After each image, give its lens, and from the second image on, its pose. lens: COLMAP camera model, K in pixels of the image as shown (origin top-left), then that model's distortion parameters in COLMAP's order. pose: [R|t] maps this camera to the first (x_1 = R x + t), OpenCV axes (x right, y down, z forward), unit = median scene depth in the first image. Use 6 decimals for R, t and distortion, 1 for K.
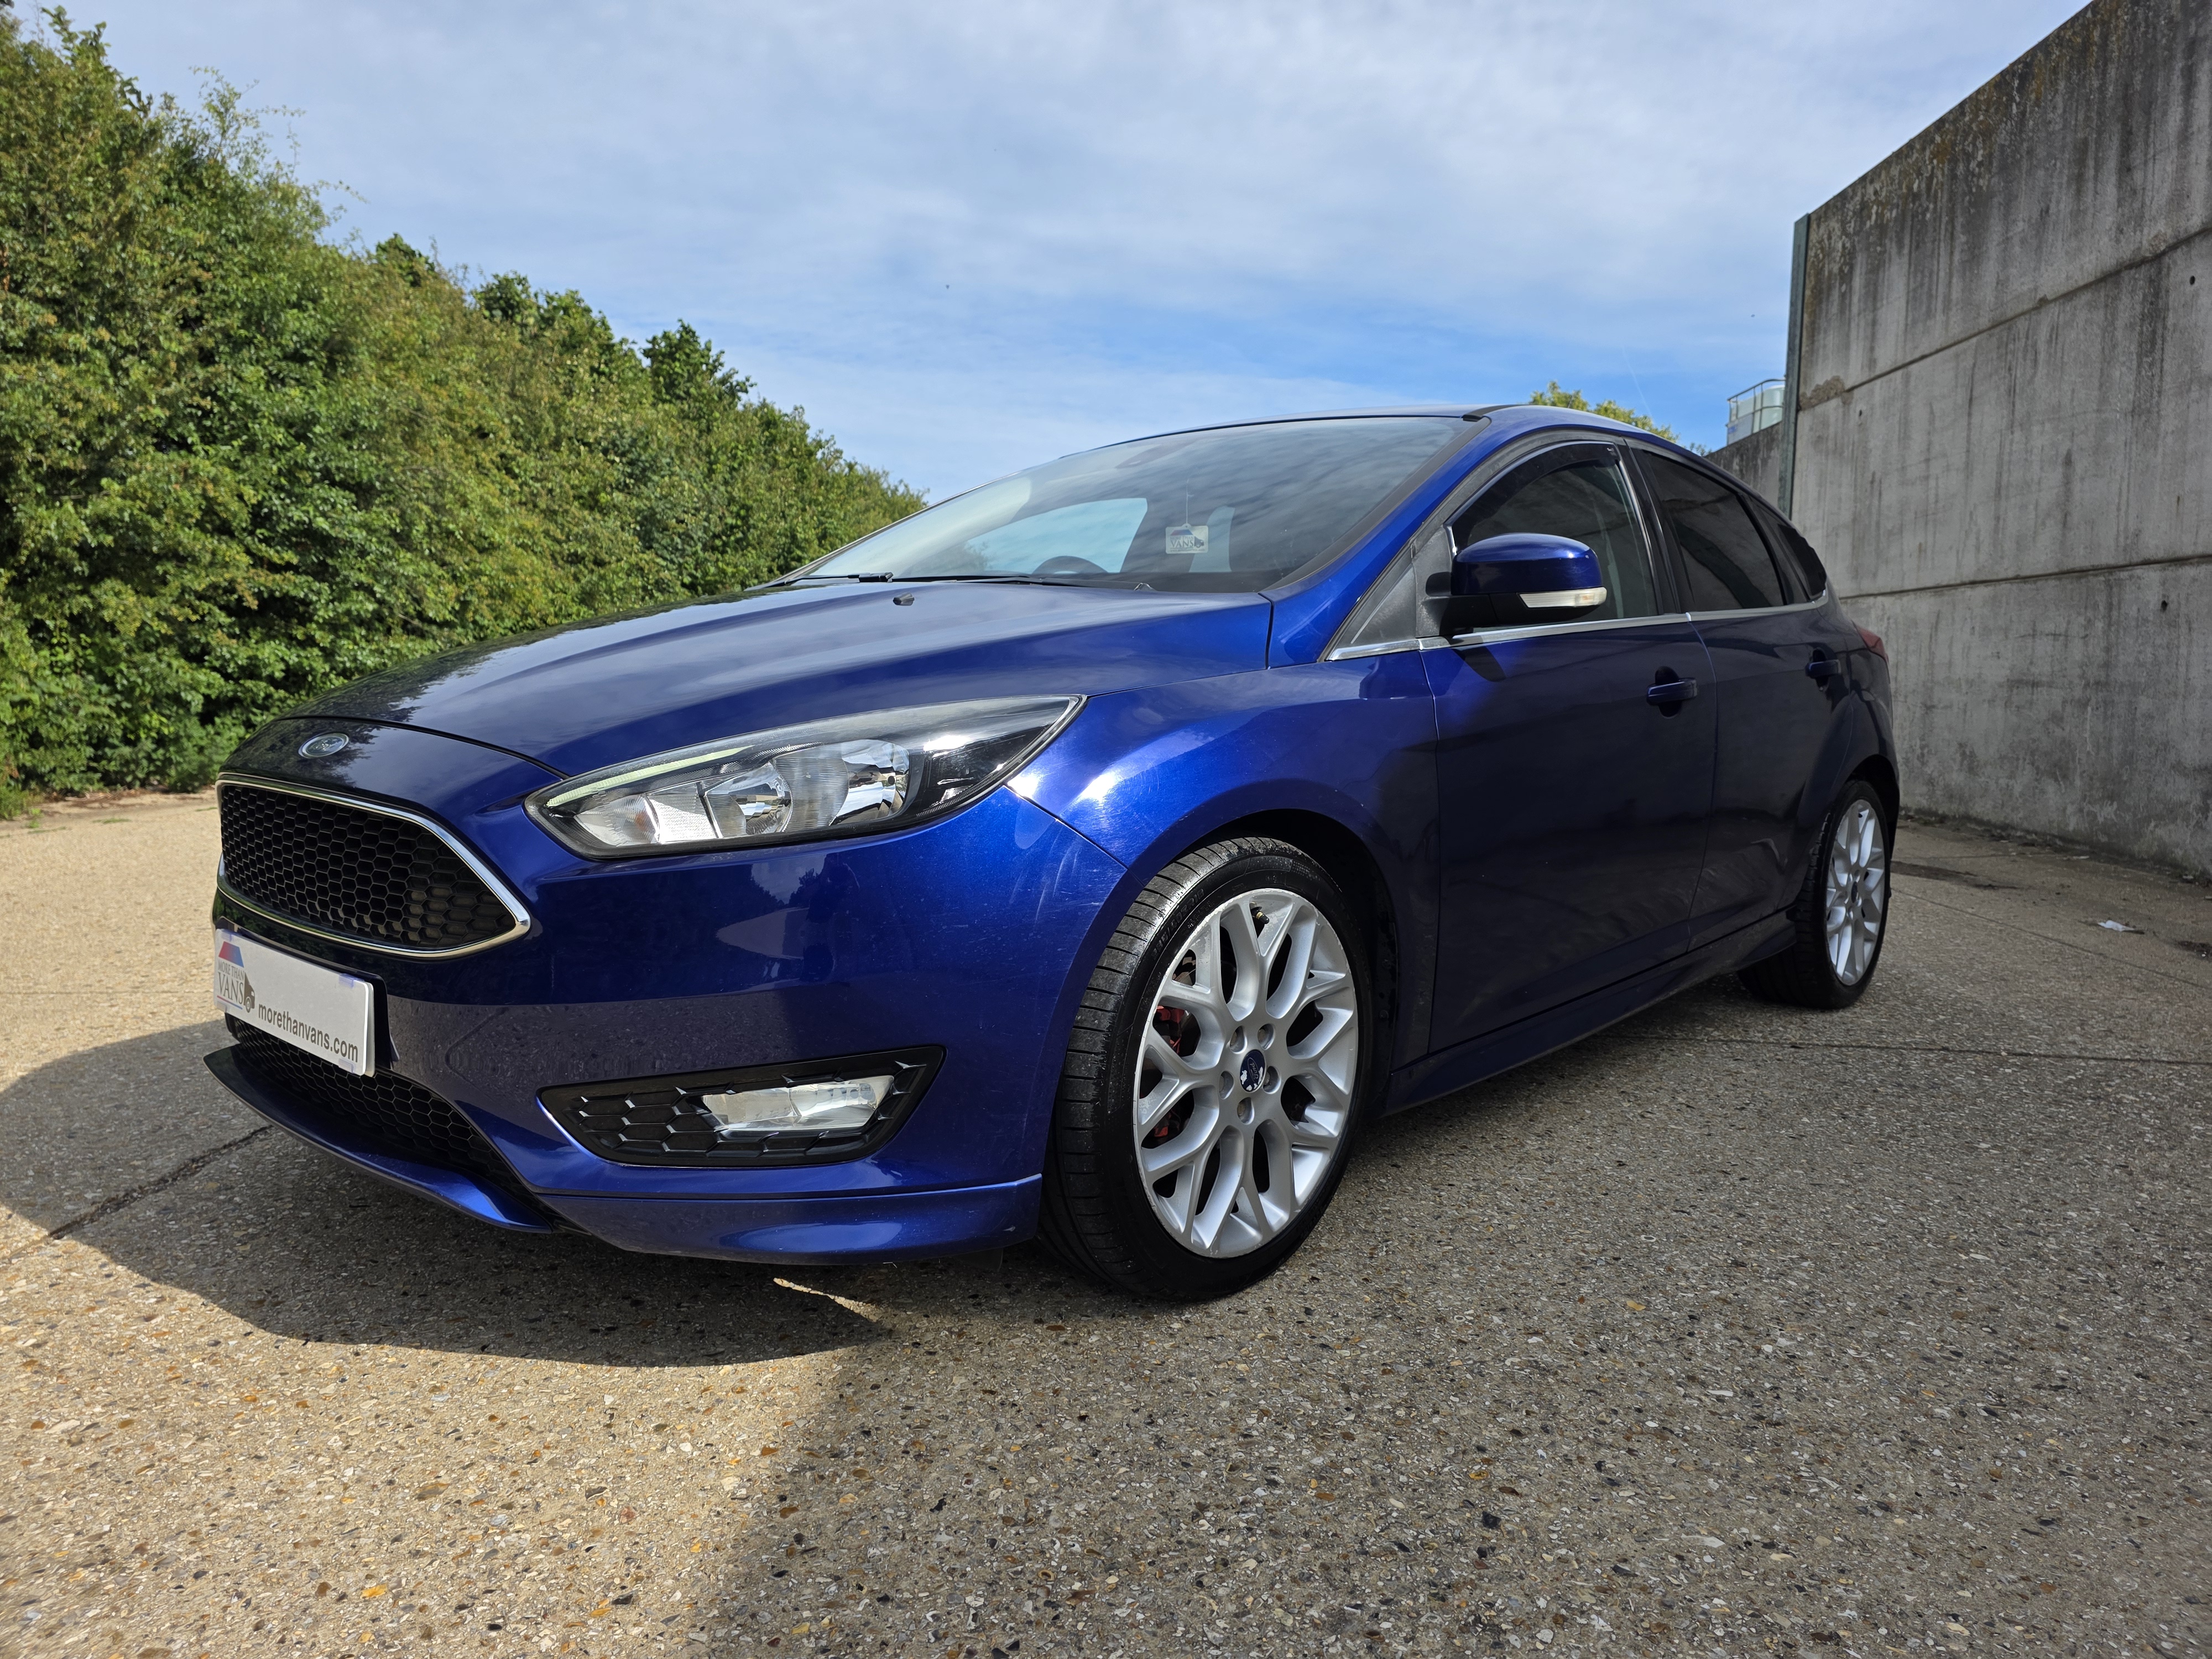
lens RADIAL K [[1491.6, 0, 1113.3], [0, 1491.6, 827.3], [0, 0, 1]] dist [0.043113, -0.033371]
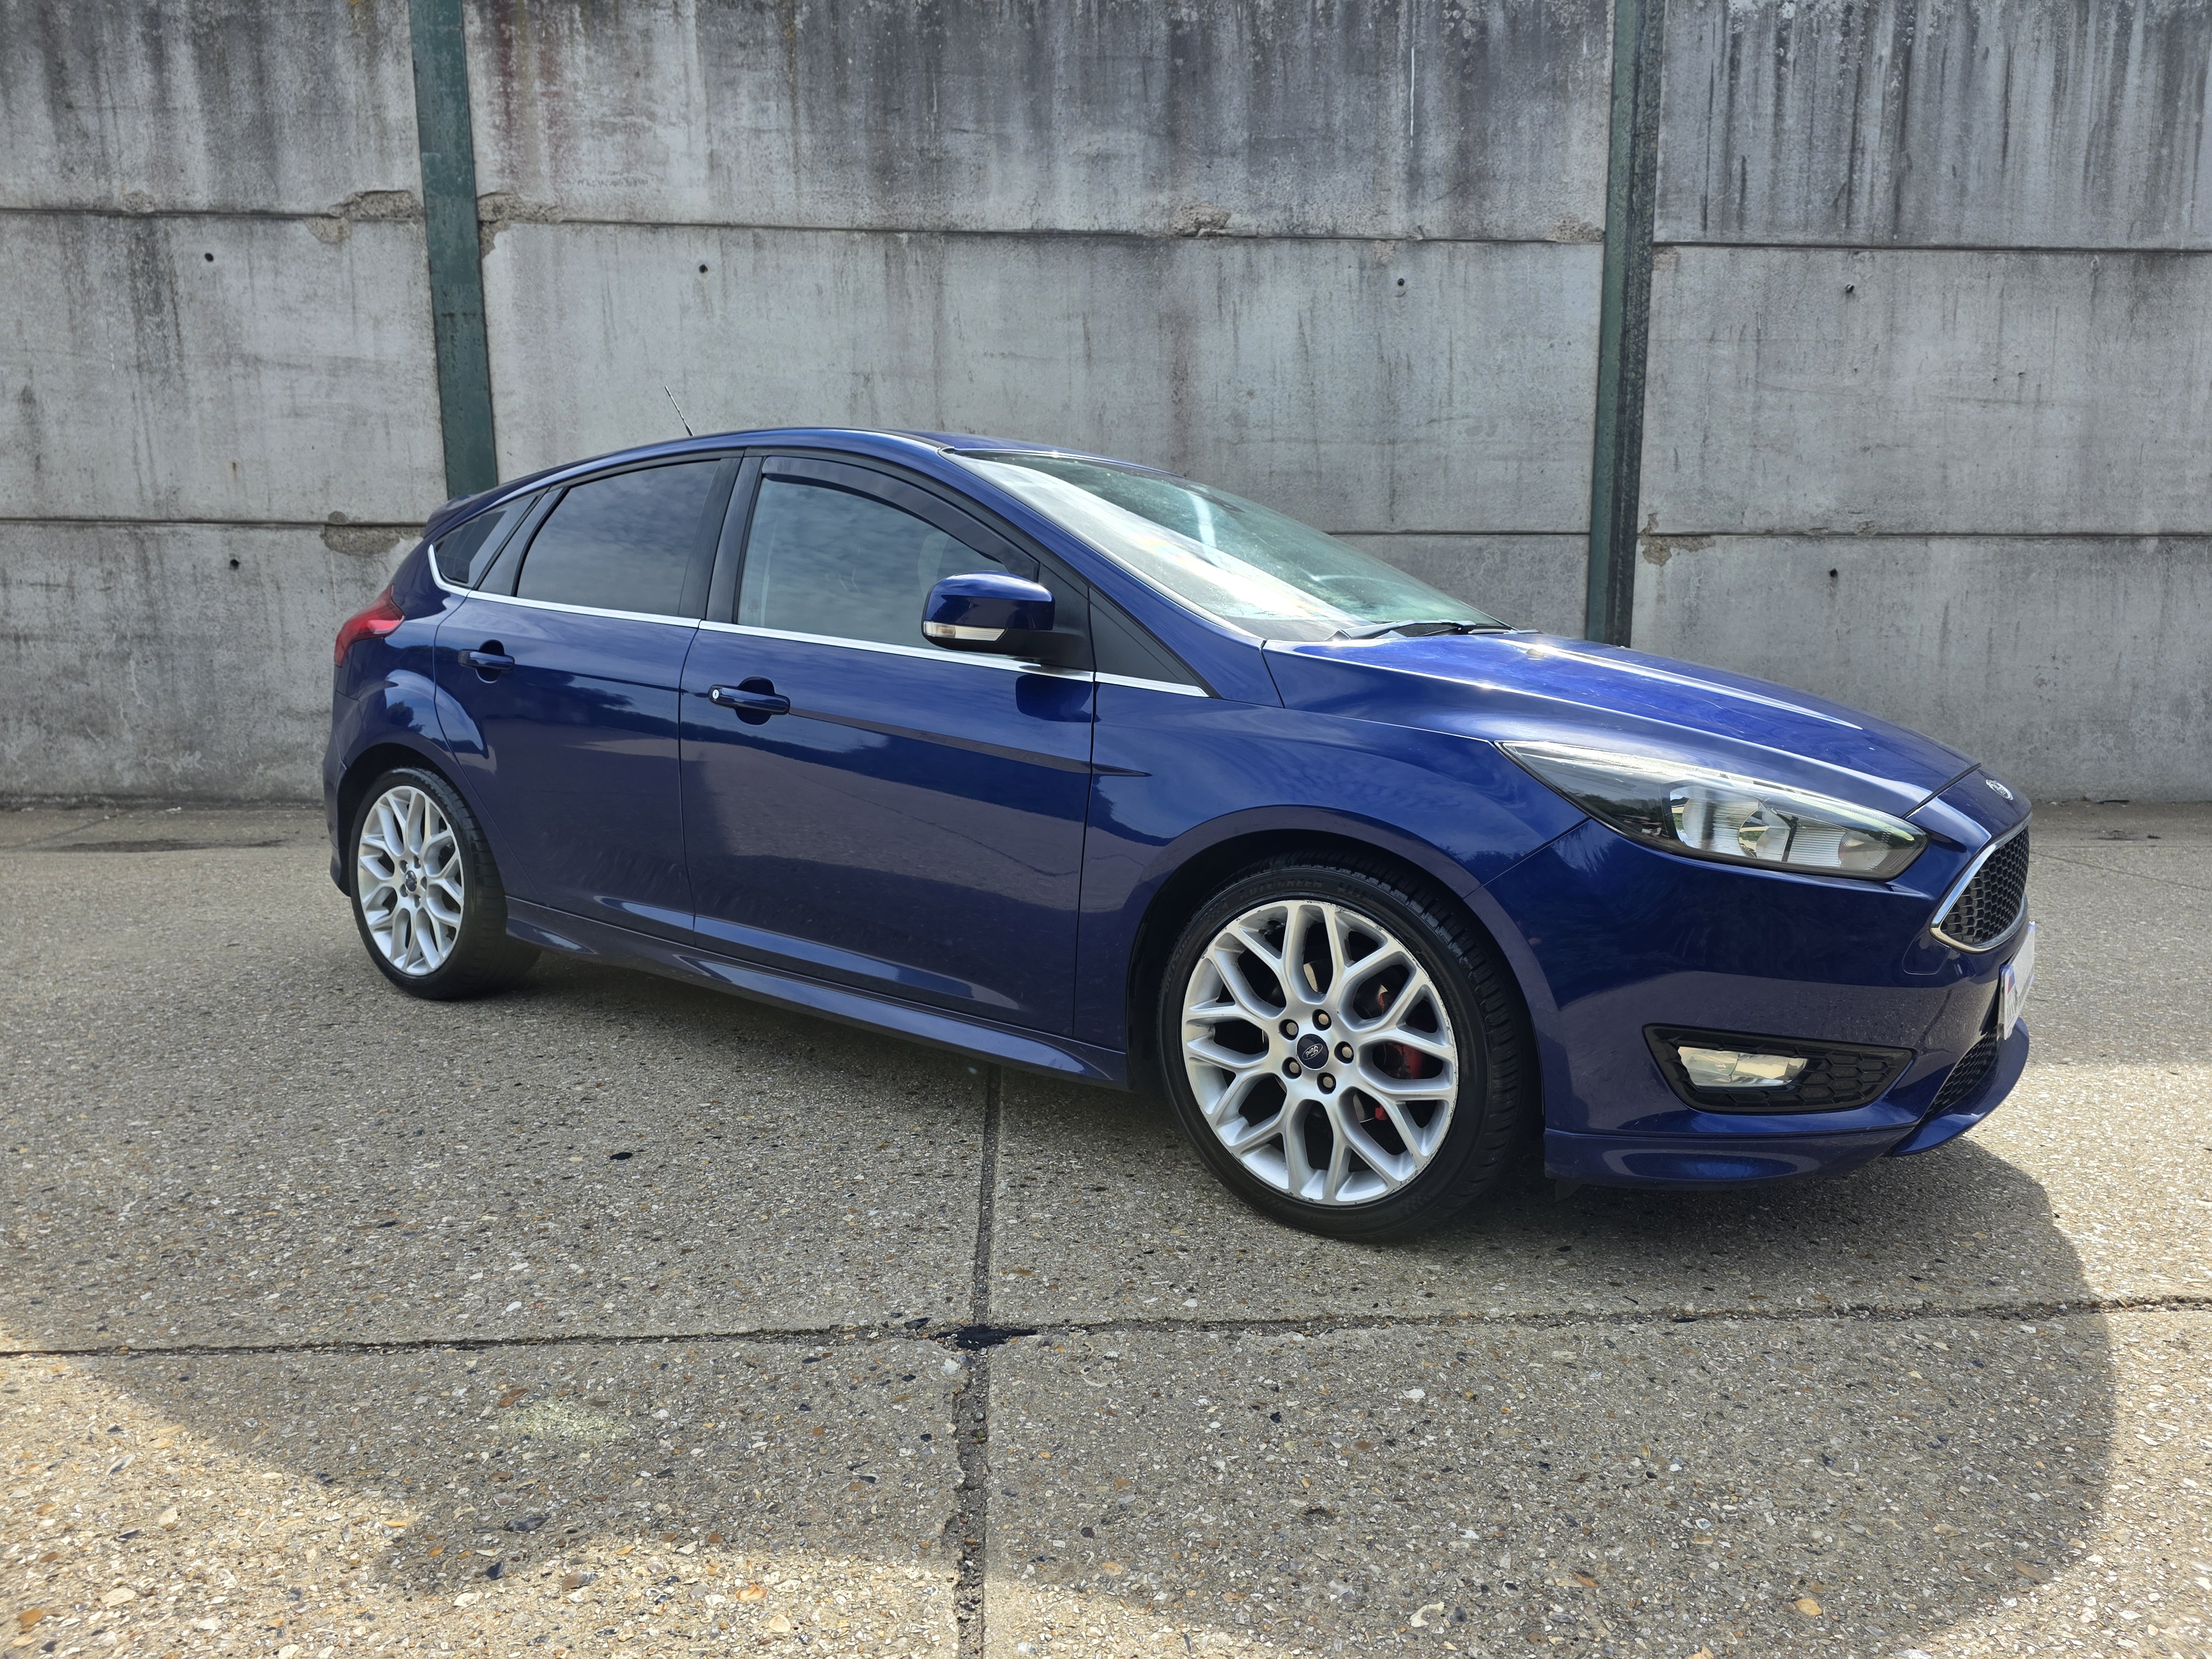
lens RADIAL K [[1491.6, 0, 1129.6], [0, 1491.6, 832.8], [0, 0, 1]] dist [0.043113, -0.033371]
pose [[-0.137356, -0.159920, 0.977527, -0.413404], [0.093689, 0.980359, 0.173547, -0.075675], [-0.986081, 0.115421, -0.119676, 0.460317]]
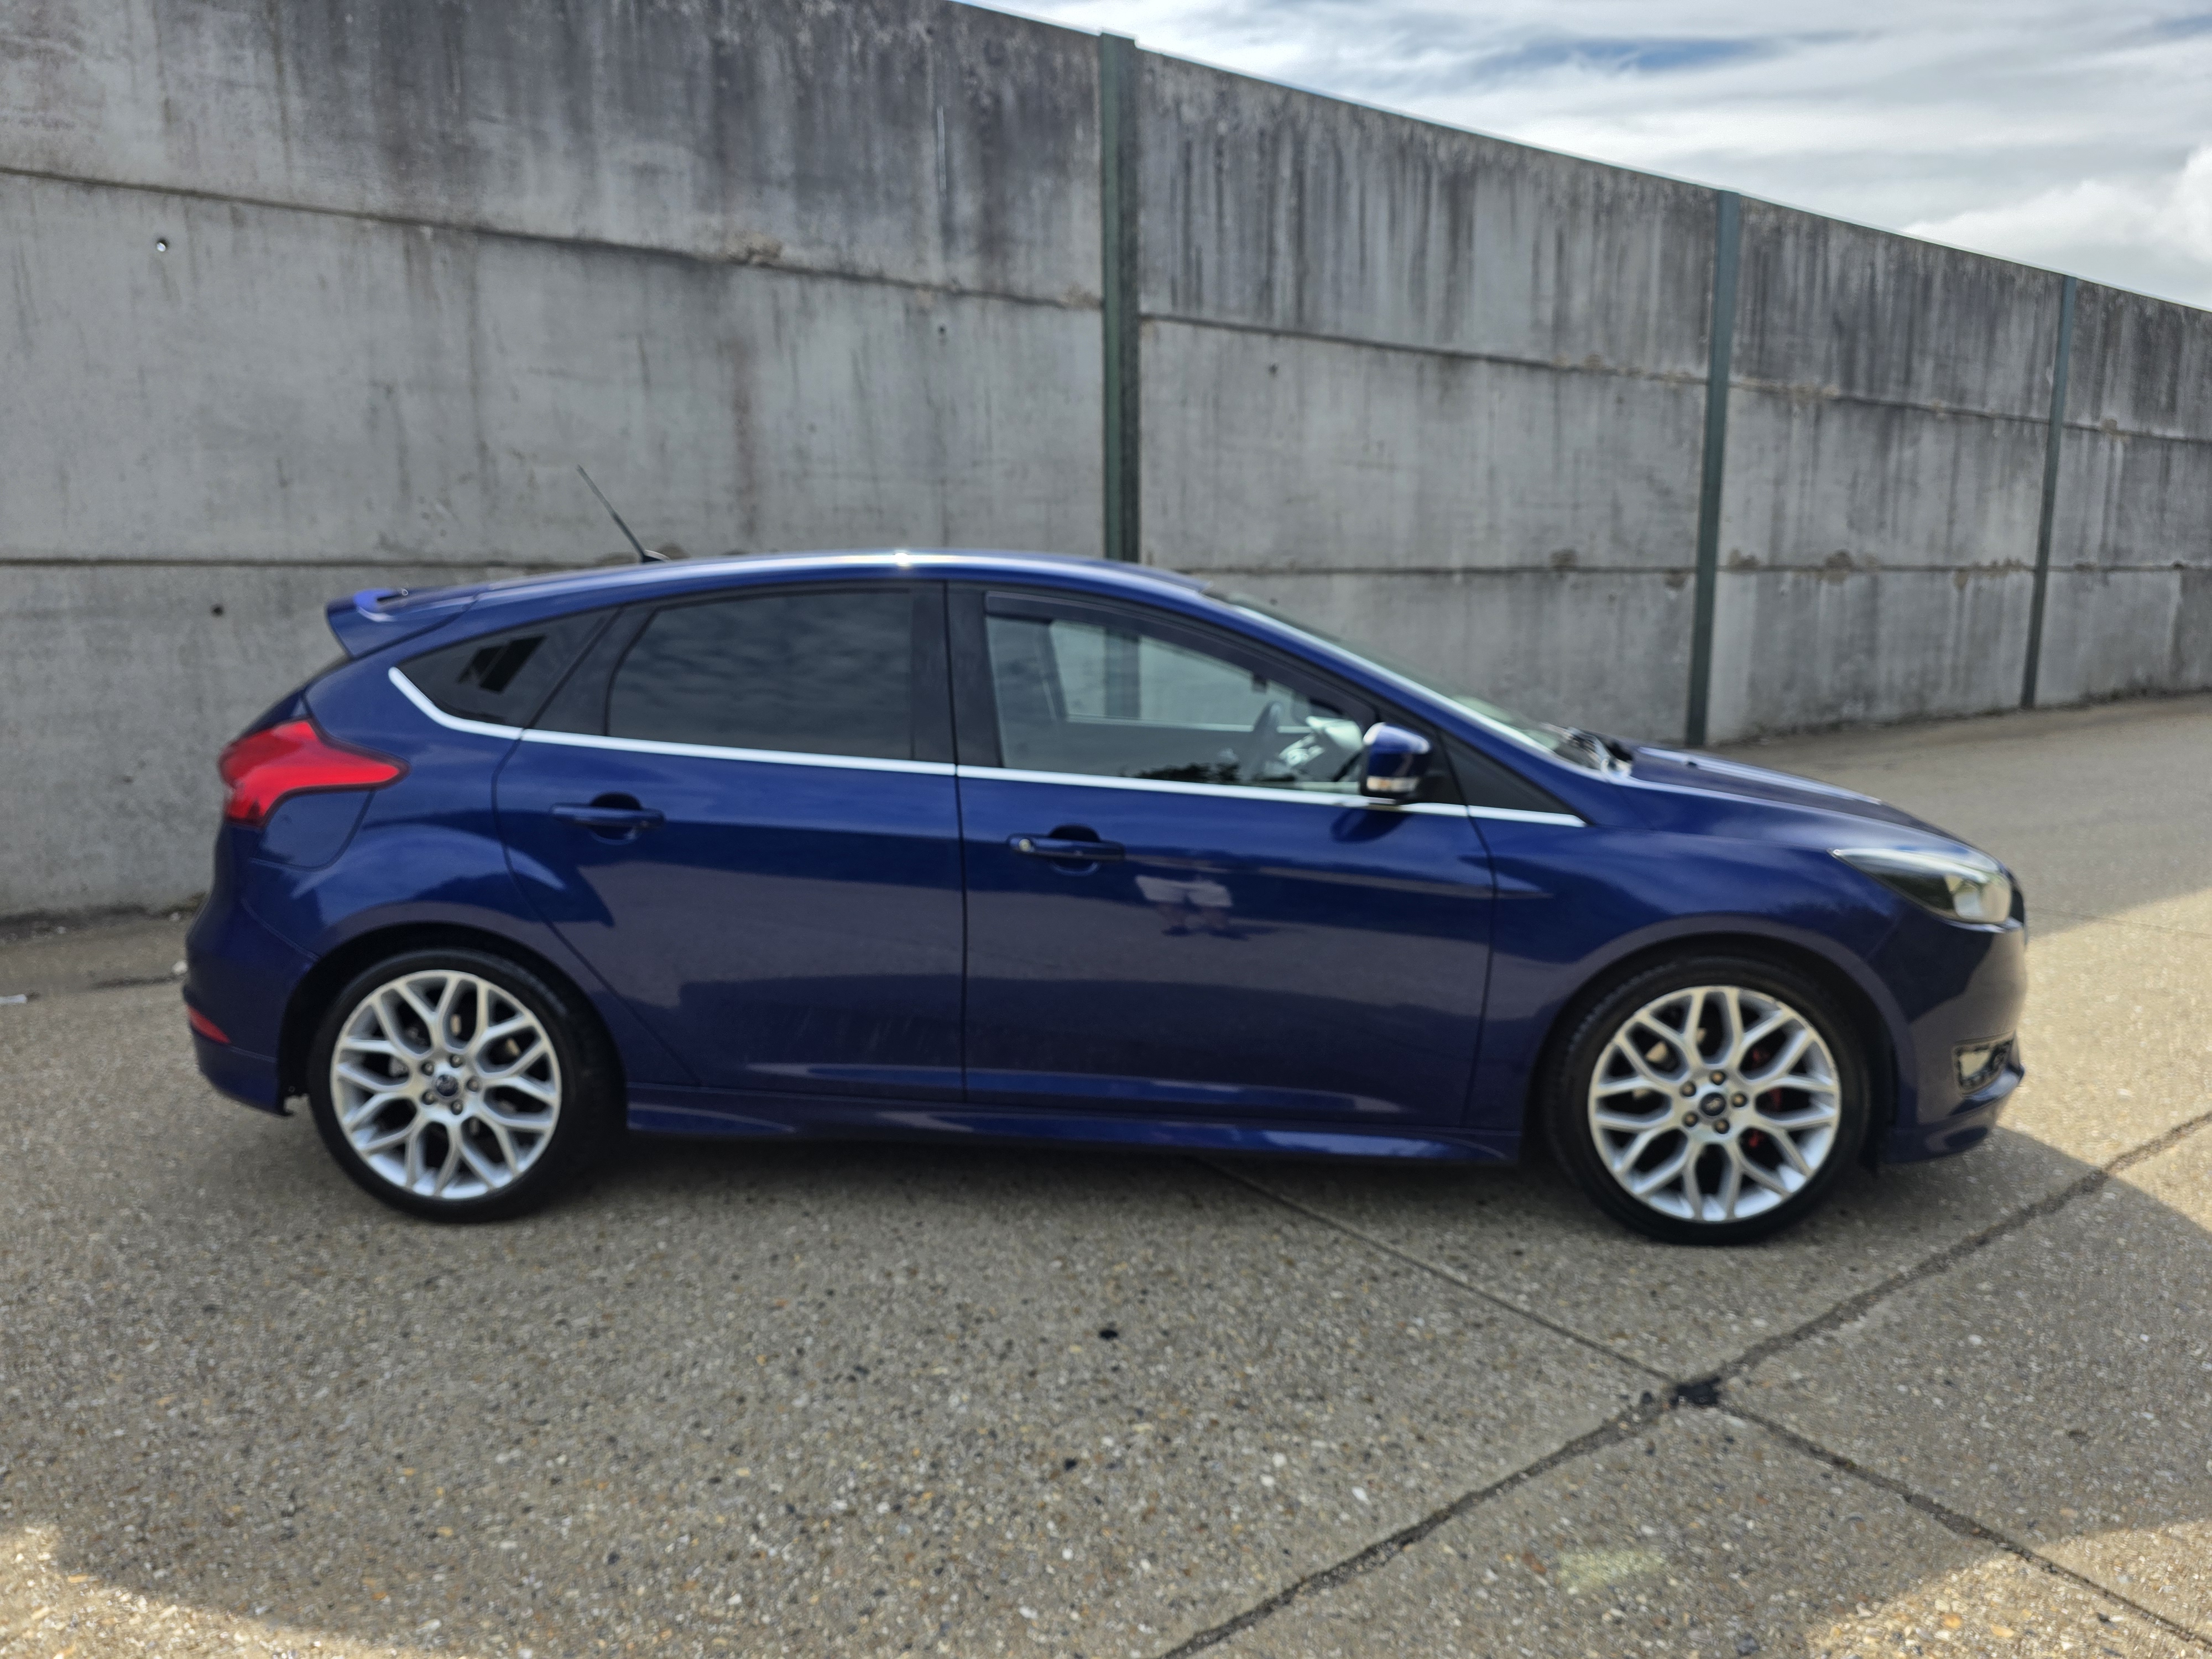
lens RADIAL K [[1491.6, 0, 1127.4], [0, 1491.6, 811.1], [0, 0, 1]] dist [0.043113, -0.033371]
pose [[-0.643469, -0.131123, 0.754158, -0.317227], [0.068823, 0.971319, 0.227601, -0.146713], [-0.762372, 0.198358, -0.615990, 0.725076]]
